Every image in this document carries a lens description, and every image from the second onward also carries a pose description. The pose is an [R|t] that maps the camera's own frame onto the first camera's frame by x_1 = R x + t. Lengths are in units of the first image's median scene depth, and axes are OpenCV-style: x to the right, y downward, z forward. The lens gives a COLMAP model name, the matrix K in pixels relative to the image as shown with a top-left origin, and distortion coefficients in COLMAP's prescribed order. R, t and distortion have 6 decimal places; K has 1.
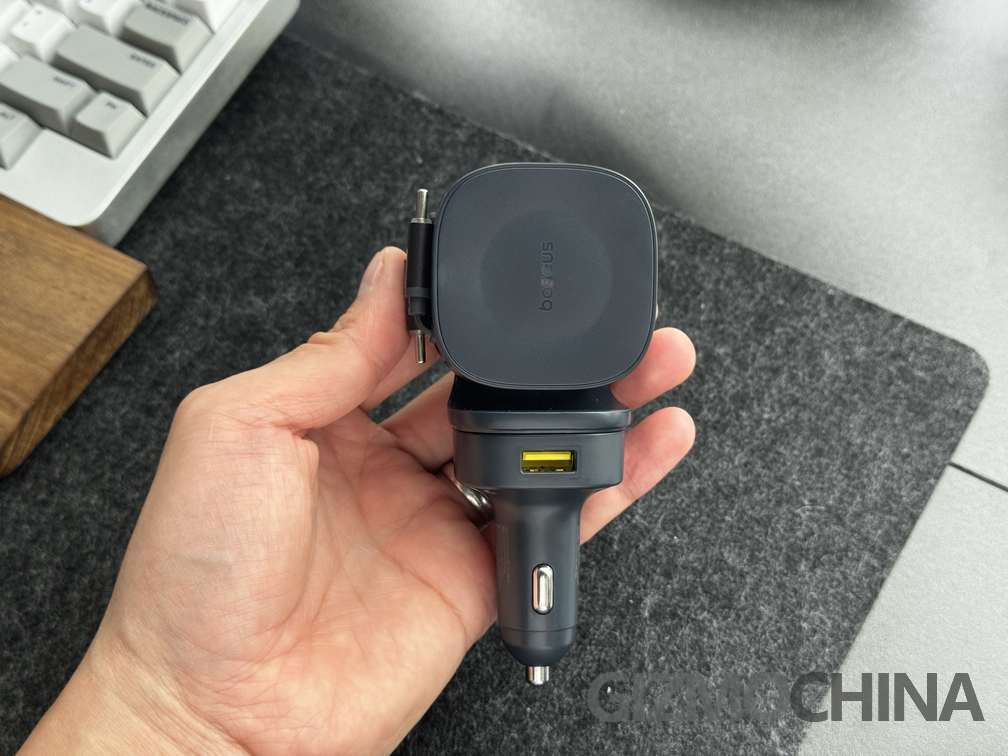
lens RADIAL K [[1429.0, 0, 504.0], [0, 1429.0, 378.0], [0, 0, 1]] dist [0.165560, -0.449943]
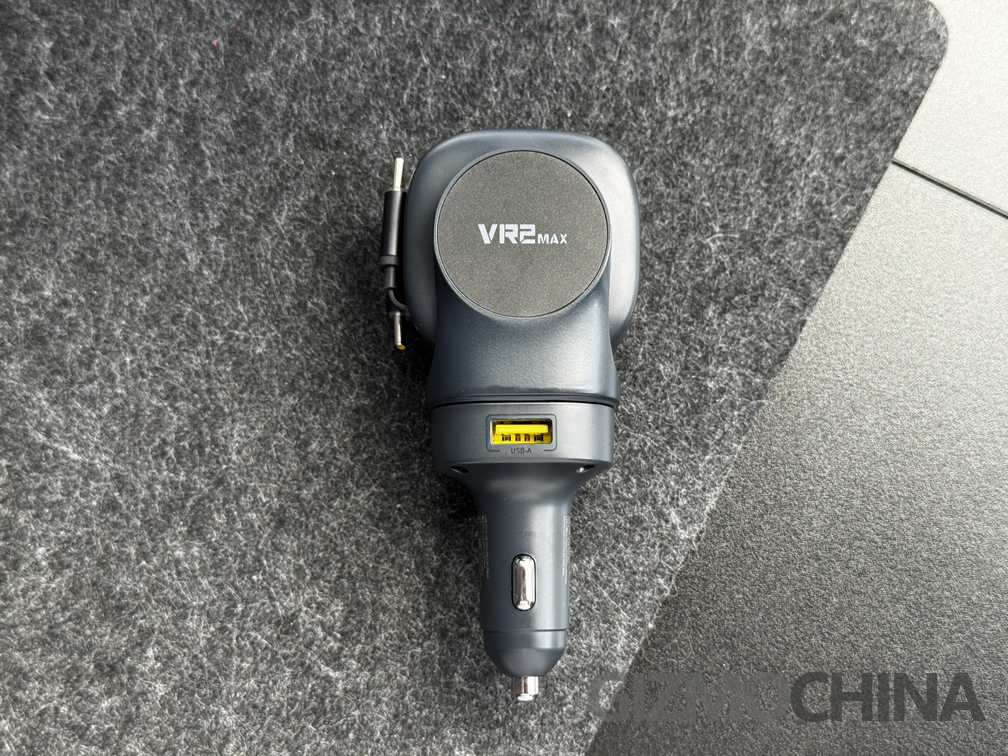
lens RADIAL K [[1429.0, 0, 504.0], [0, 1429.0, 378.0], [0, 0, 1]] dist [0.165560, -0.449943]
pose [[0.996631, -0.068910, 0.044469, 0.045132], [0.043184, 0.901902, 0.429776, -0.194109], [-0.069722, -0.426408, 0.901840, 0.227215]]
